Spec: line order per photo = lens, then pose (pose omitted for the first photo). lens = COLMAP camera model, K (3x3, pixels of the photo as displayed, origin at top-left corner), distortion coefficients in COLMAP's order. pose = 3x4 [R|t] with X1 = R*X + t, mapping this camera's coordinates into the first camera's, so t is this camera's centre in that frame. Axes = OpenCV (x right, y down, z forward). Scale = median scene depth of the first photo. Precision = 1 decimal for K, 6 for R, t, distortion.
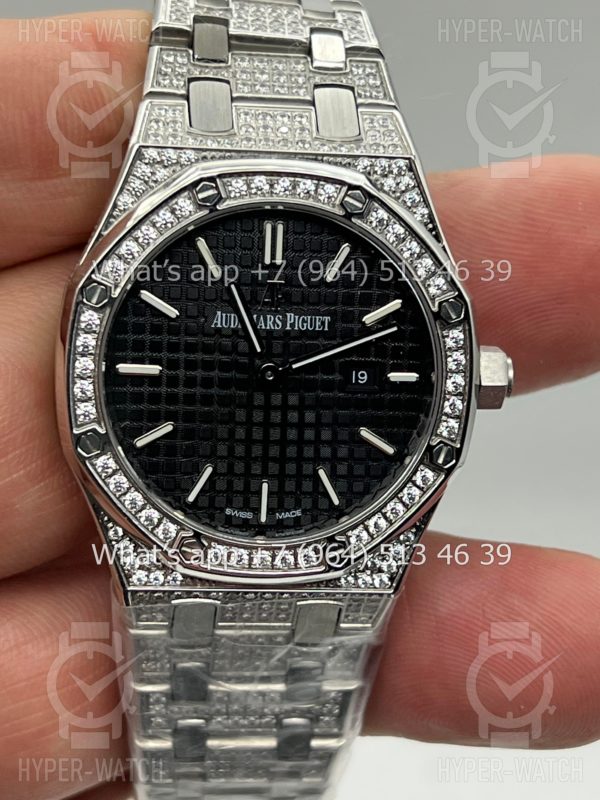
lens RADIAL K [[1850.9, 0, 304.4], [0, 1850.9, 399.9], [0, 0, 1]] dist [0.098037, 0.000000]
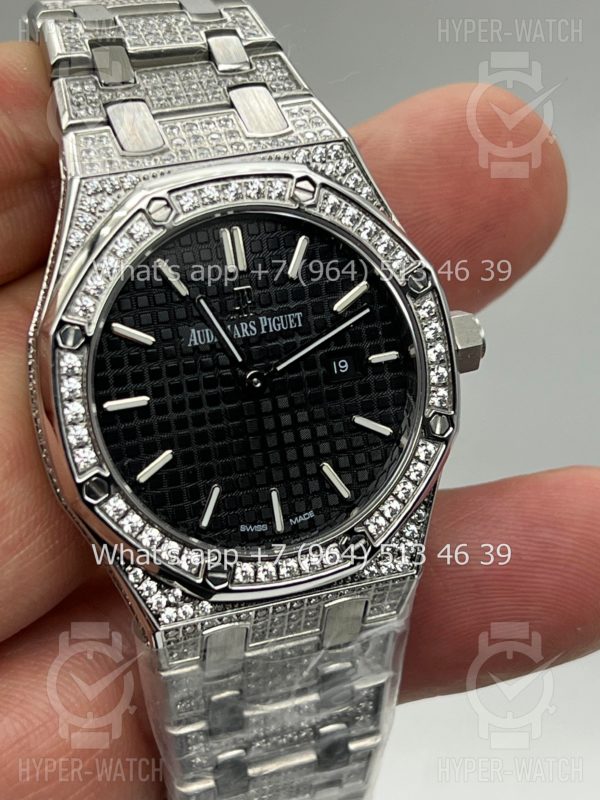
lens RADIAL K [[1850.9, 0, 295.9], [0, 1850.9, 398.0], [0, 0, 1]] dist [0.098037, 0.000000]
pose [[0.964658, -0.210309, 0.158762, -0.154352], [0.214390, 0.976708, -0.008836, 0.007820], [-0.153206, 0.042561, 0.987277, 0.029626]]
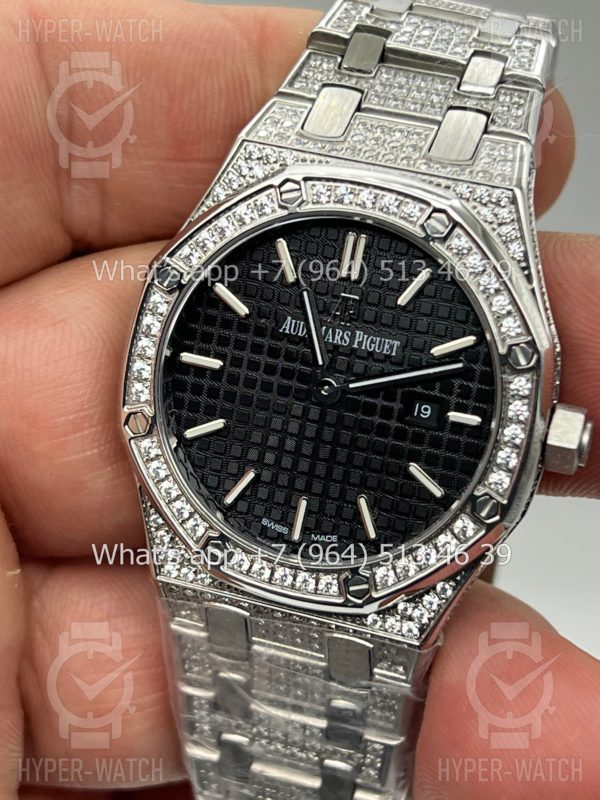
lens RADIAL K [[1850.9, 0, 298.1], [0, 1850.9, 402.0], [0, 0, 1]] dist [0.098037, 0.000000]
pose [[0.910881, 0.173296, -0.374518, 0.327031], [-0.194360, 0.980748, -0.018902, 0.013592], [0.364032, 0.090009, 0.927027, 0.100459]]
